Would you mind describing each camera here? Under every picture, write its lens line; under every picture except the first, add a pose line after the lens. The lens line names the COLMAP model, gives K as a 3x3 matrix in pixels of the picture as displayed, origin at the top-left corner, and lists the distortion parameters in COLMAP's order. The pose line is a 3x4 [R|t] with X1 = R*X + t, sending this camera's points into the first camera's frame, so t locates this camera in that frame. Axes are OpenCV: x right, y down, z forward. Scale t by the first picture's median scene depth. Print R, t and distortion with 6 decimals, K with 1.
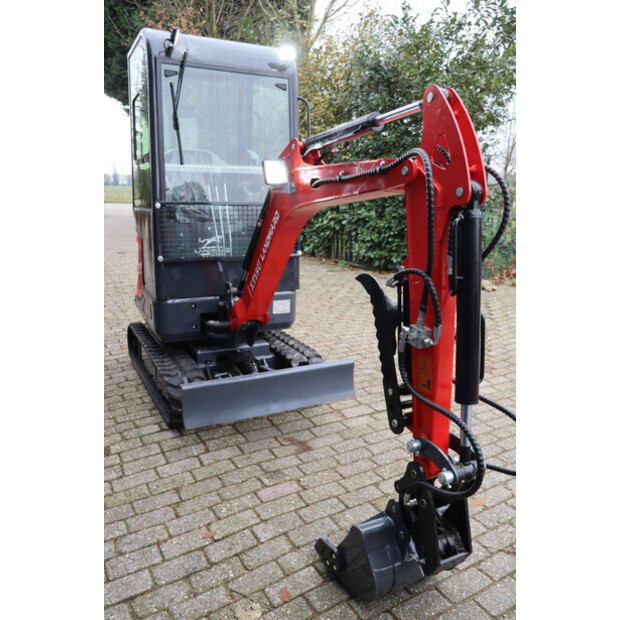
lens RADIAL K [[512.9, 0, 310.4], [0, 512.9, 310.3], [0, 0, 1]] dist [-0.081372, 0.021142]
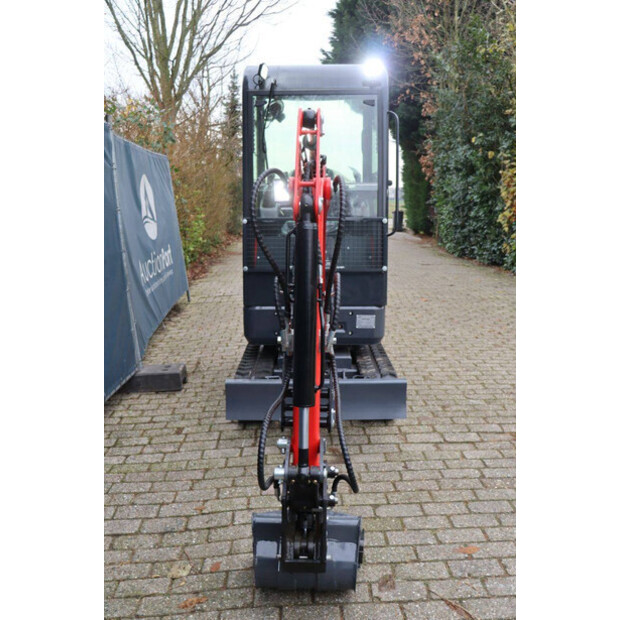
lens RADIAL K [[566.3, 0, 311.5], [0, 566.3, 309.7], [0, 0, 1]] dist [-0.071160, 0.000000]
pose [[0.869142, 0.061125, -0.490772, 0.504506], [-0.083379, 0.996239, -0.023581, 0.006394], [0.487484, 0.061415, 0.870969, -0.007241]]
